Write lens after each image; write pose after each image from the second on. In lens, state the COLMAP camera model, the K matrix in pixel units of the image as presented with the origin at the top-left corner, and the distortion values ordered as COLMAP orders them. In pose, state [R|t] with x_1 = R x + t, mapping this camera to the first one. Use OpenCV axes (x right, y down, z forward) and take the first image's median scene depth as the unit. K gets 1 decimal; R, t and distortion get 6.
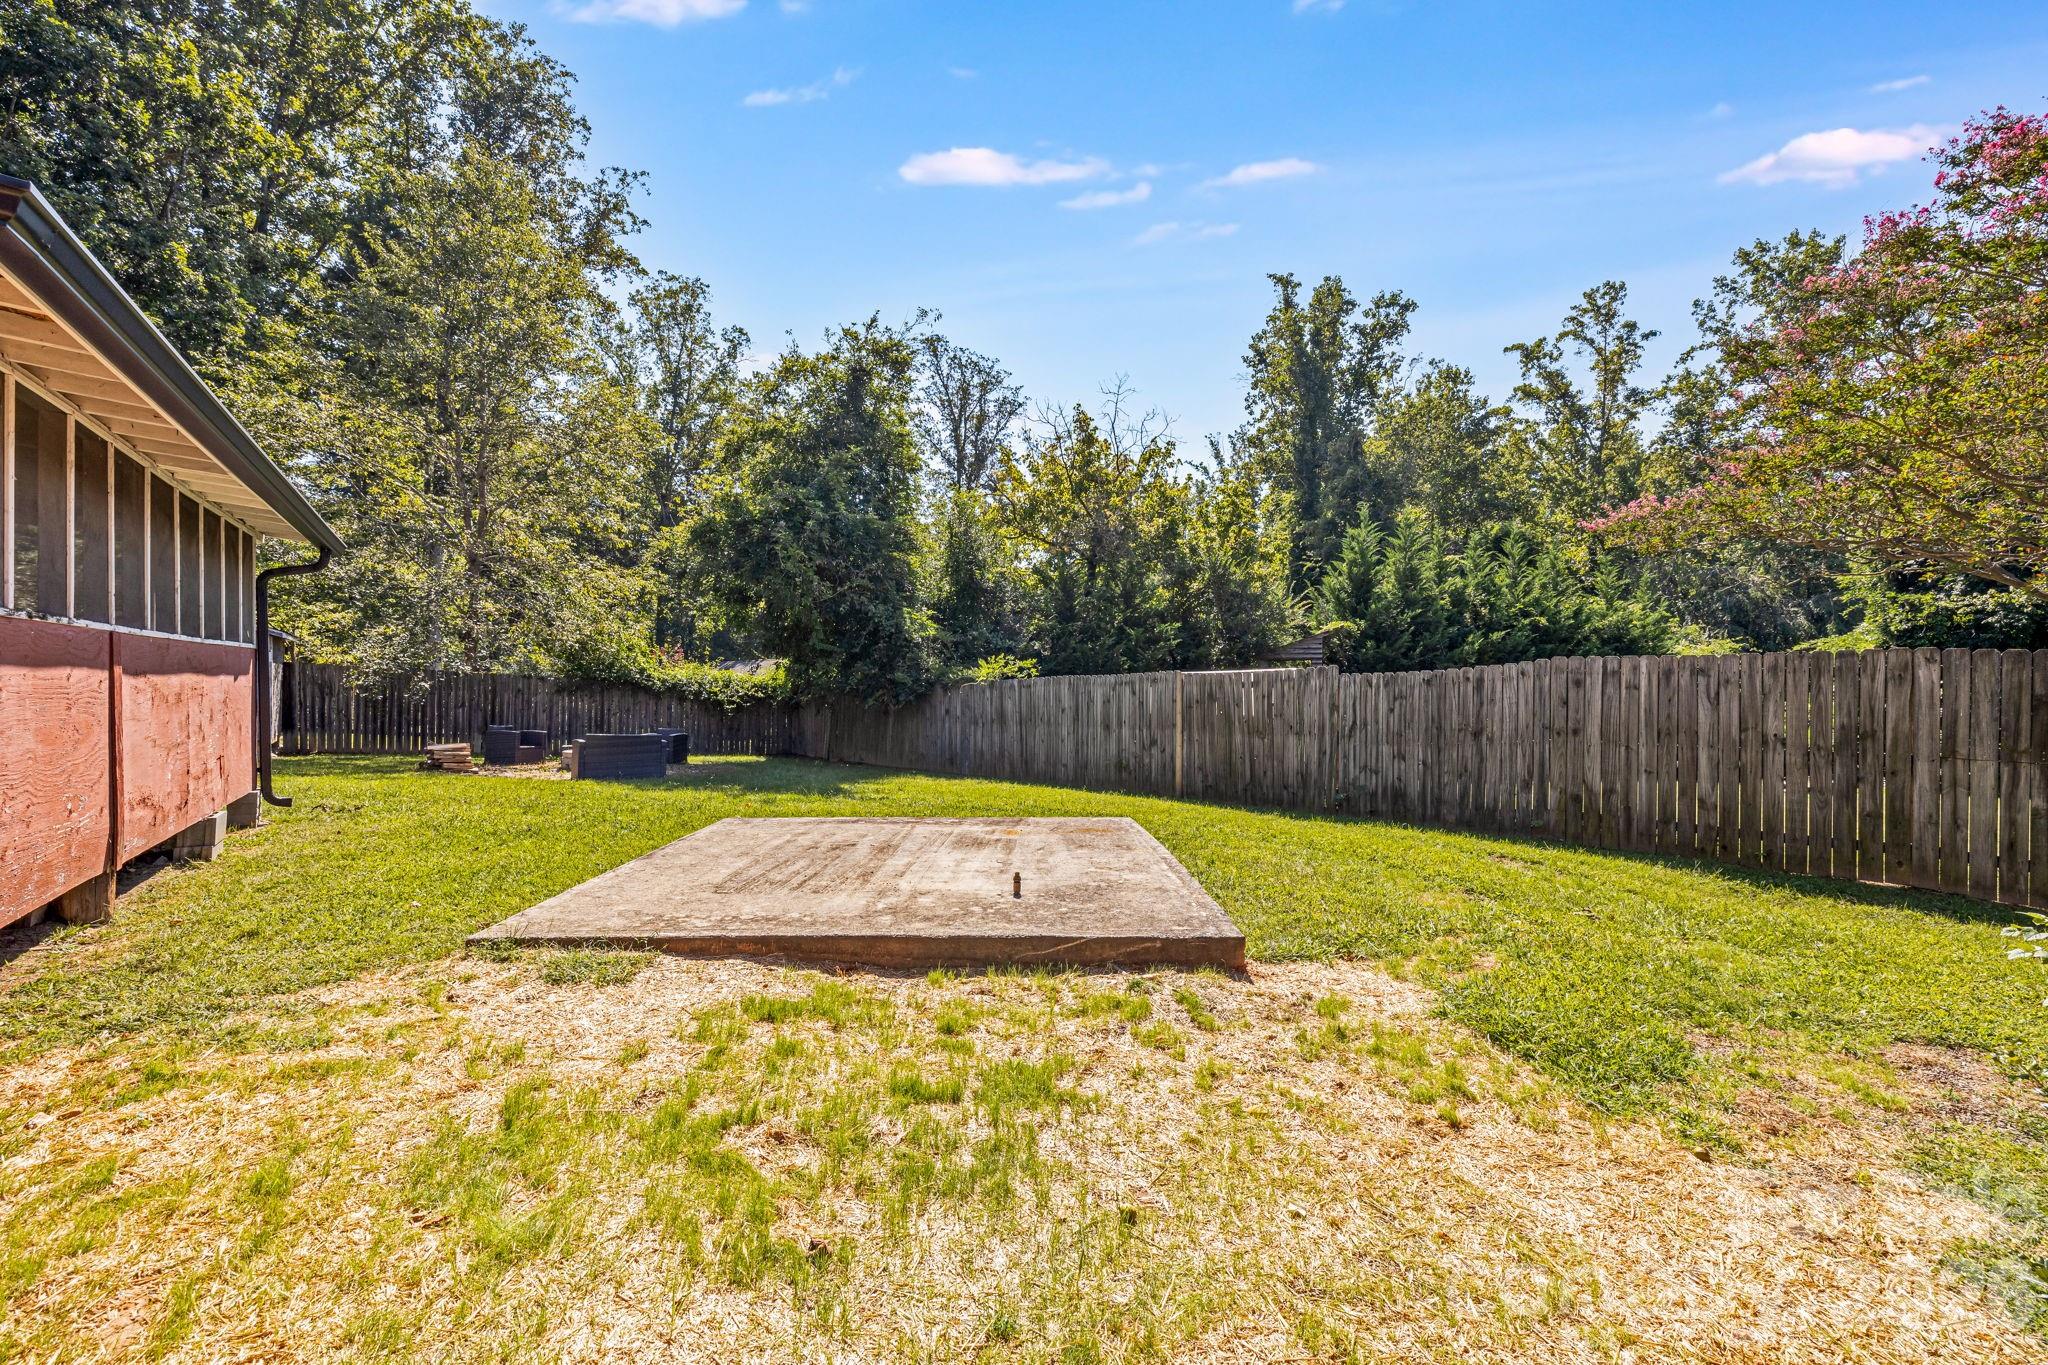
lens RADIAL K [[856.0, 0, 1010.7], [0, 856.0, 675.7], [0, 0, 1]] dist [0.002031, 0.000697]
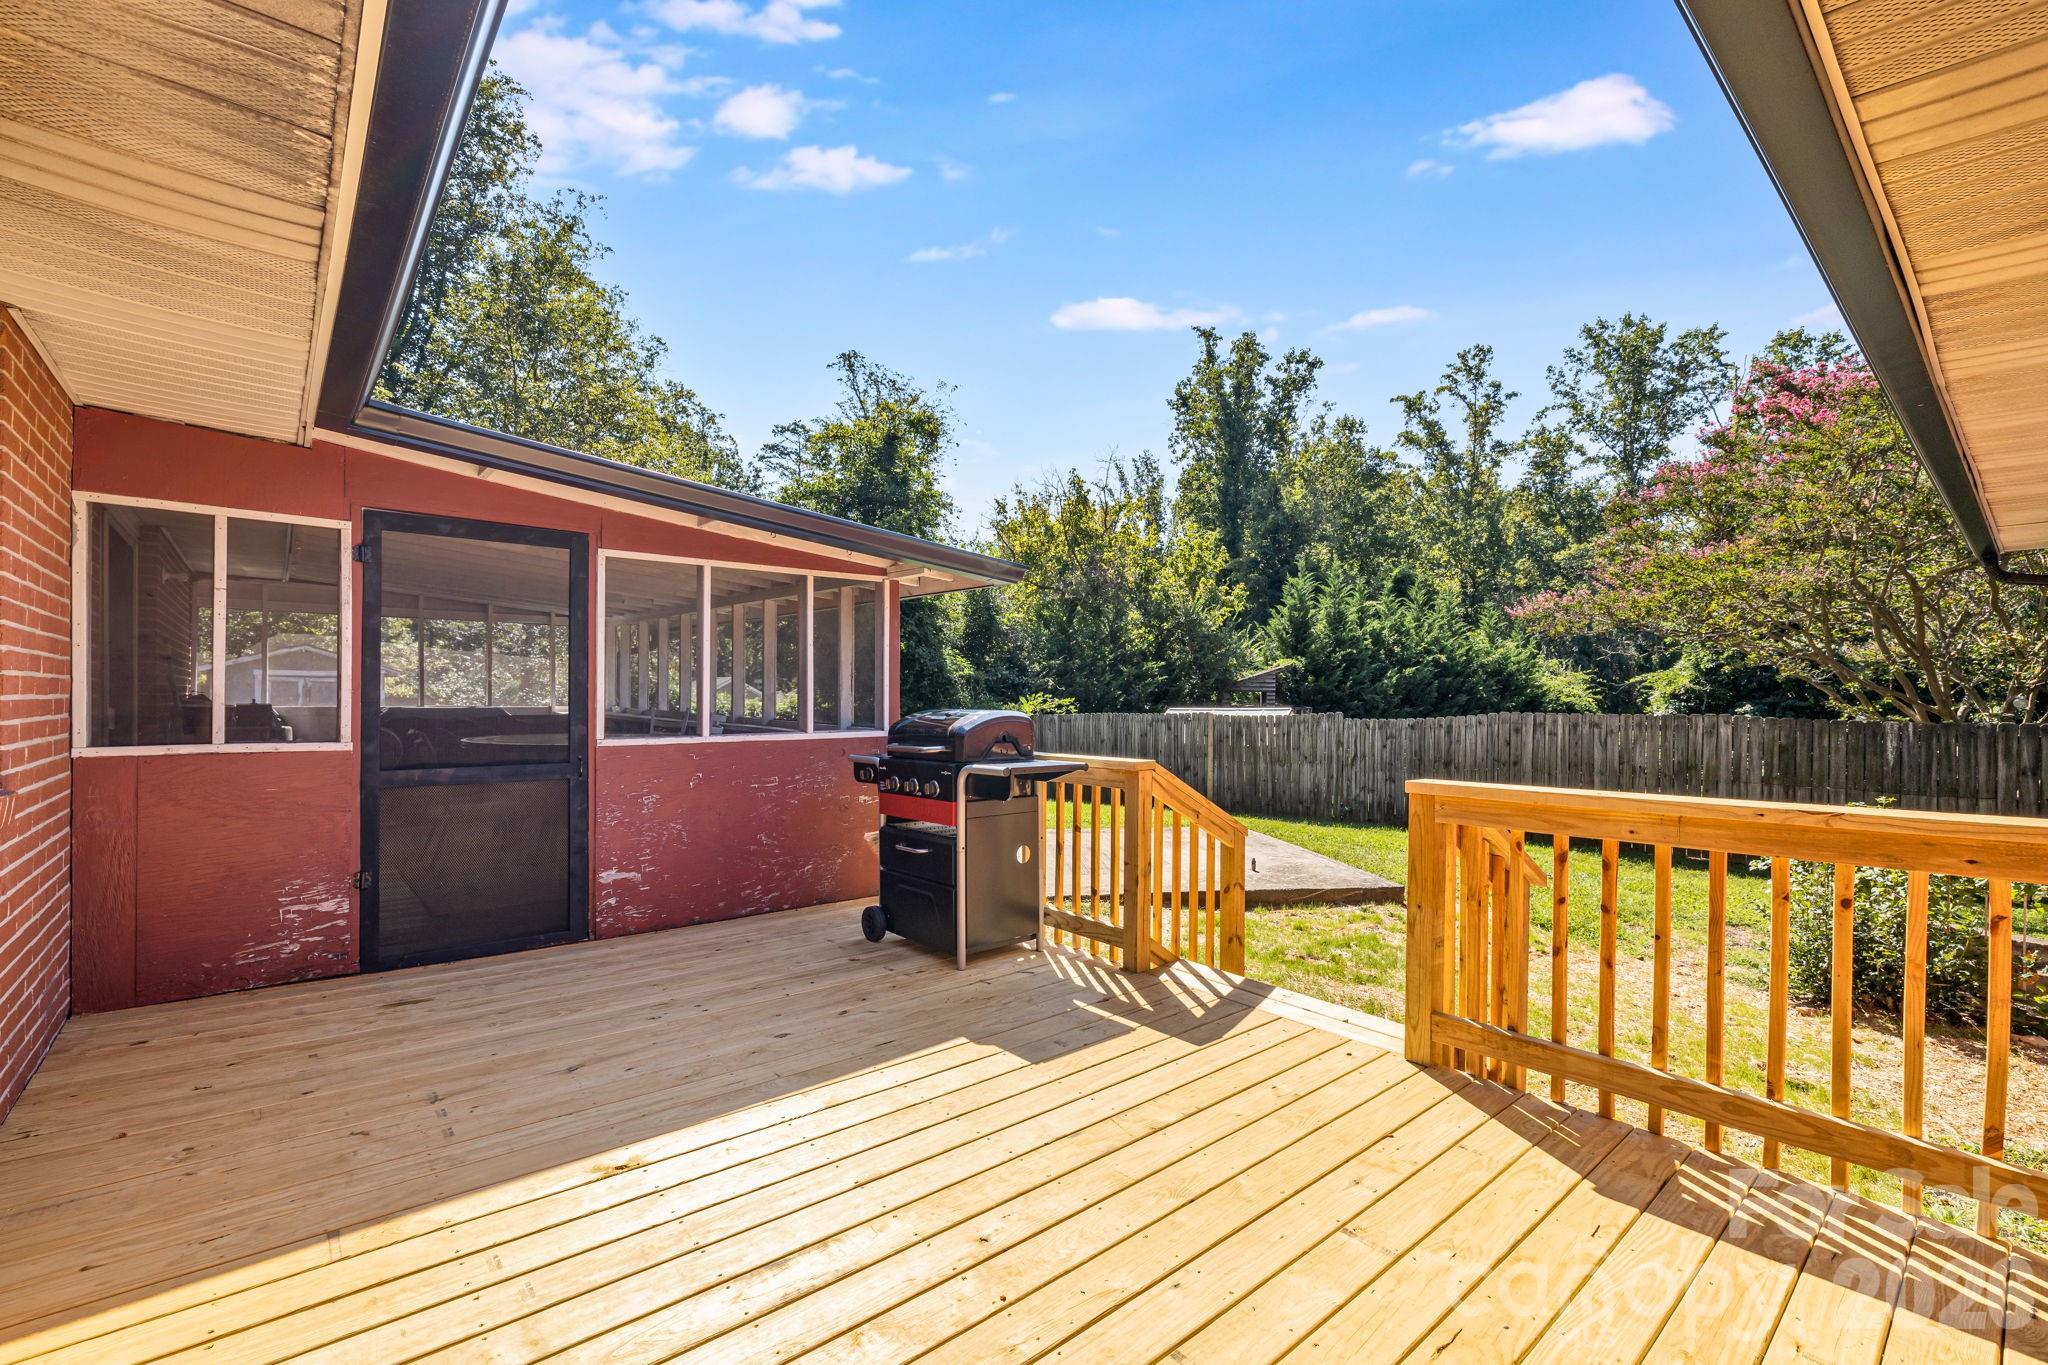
lens RADIAL K [[871.2, 0, 1011.3], [0, 871.2, 689.1], [0, 0, 1]] dist [0.000102, 0.000541]
pose [[0.991524, 0.003852, 0.129865, -0.077934], [-0.004091, 0.999990, 0.001580, -0.012017], [-0.129857, -0.002098, 0.991530, -0.073593]]
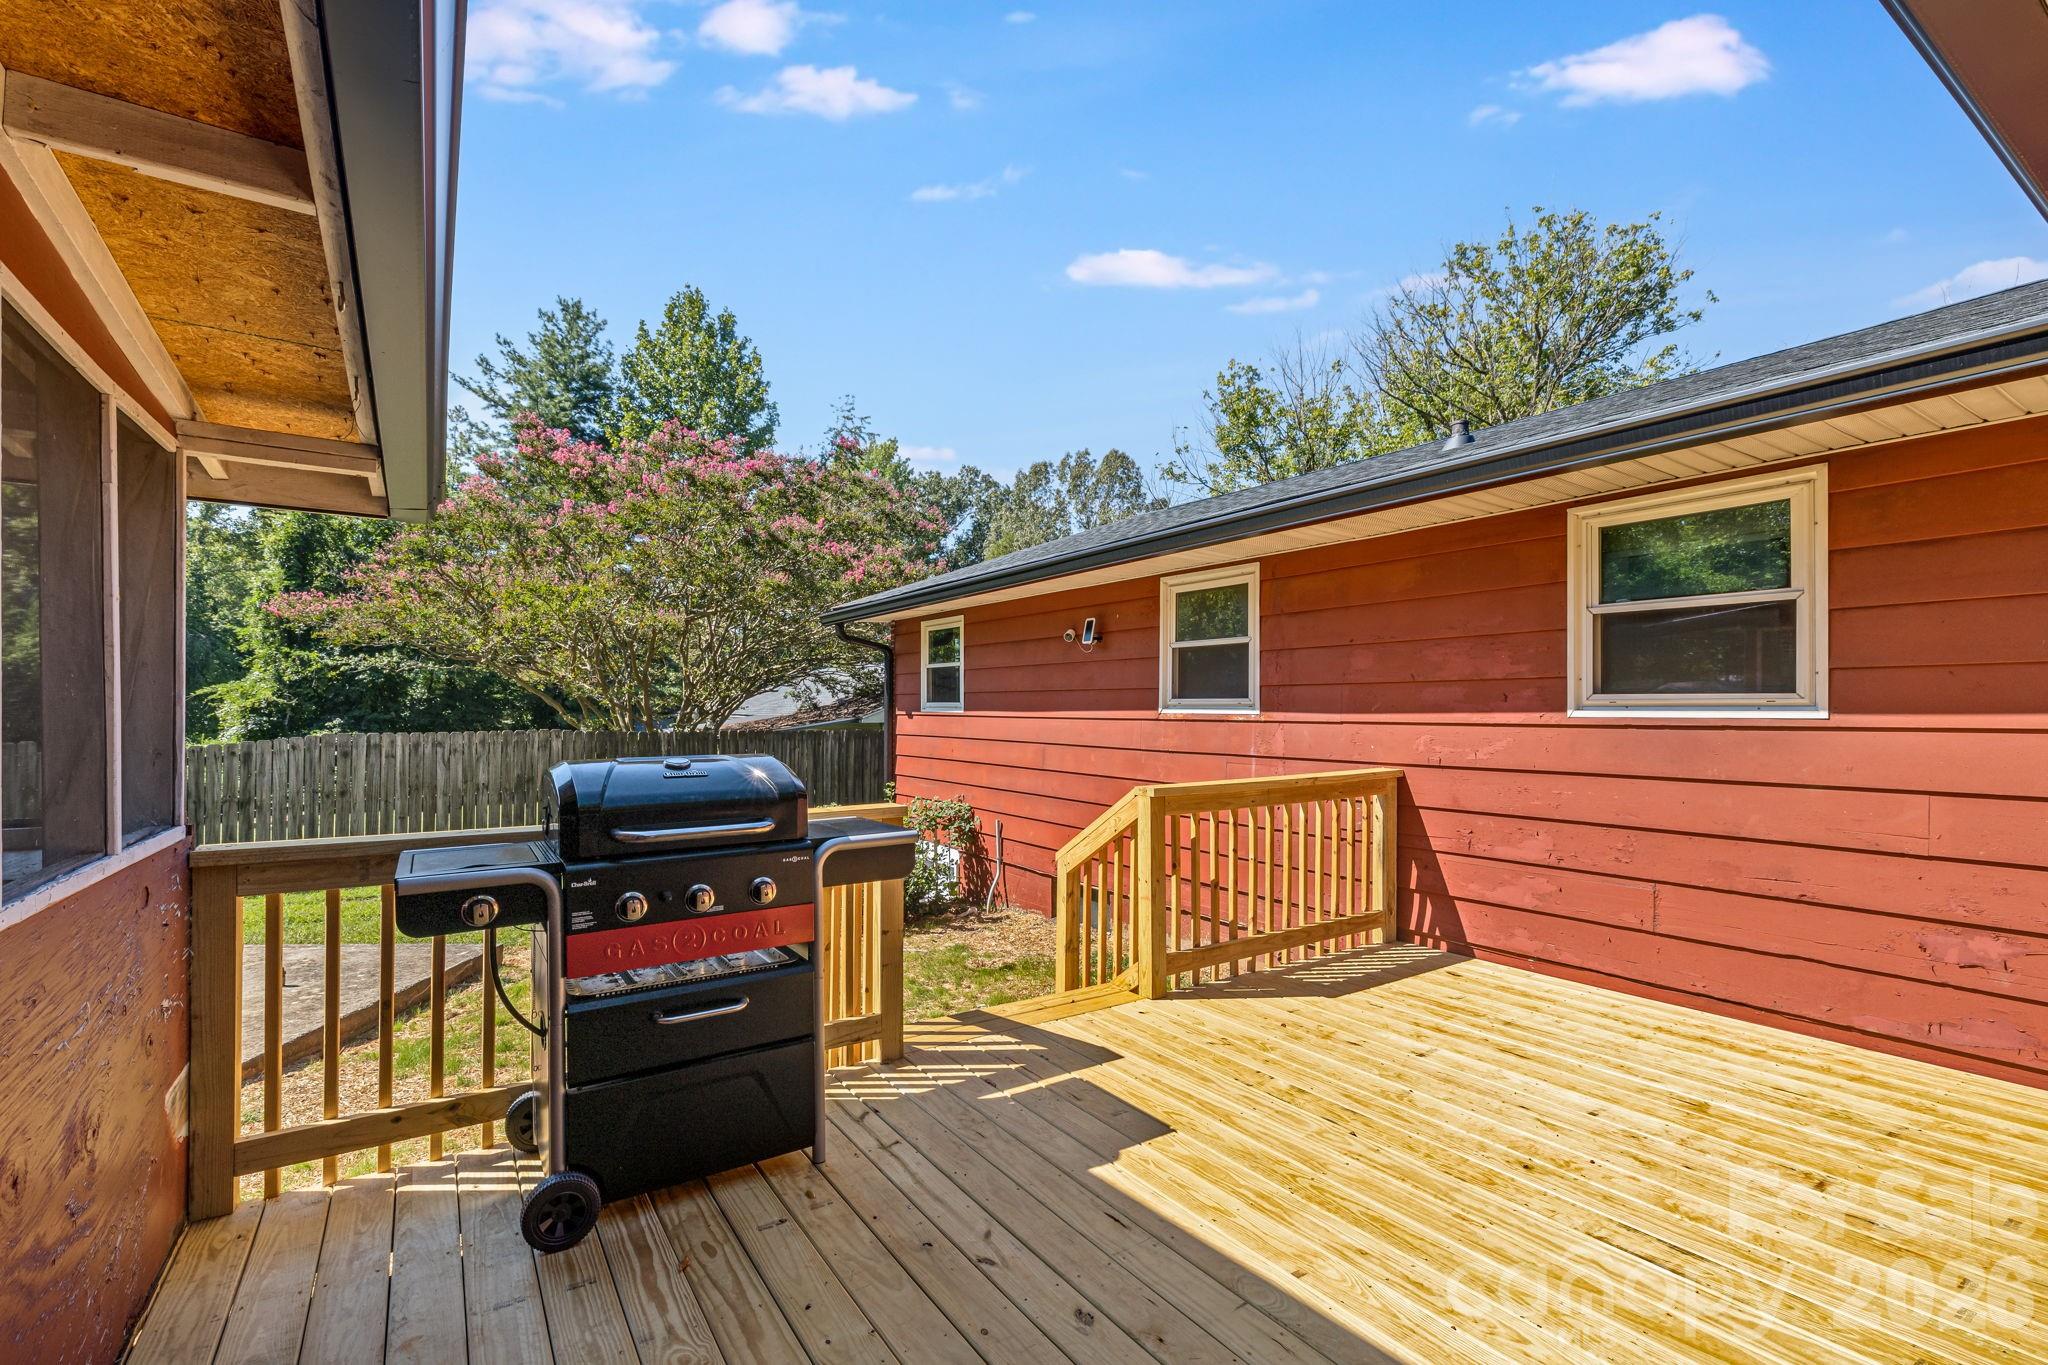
lens RADIAL K [[903.7, 0, 1014.3], [0, 903.7, 714.4], [0, 0, 1]] dist [0.001189, 0.000148]
pose [[-0.008480, -0.006248, 0.999945, -0.132132], [-0.008295, 0.999947, 0.006177, -0.013034], [-0.999930, -0.008243, -0.008531, 0.005900]]
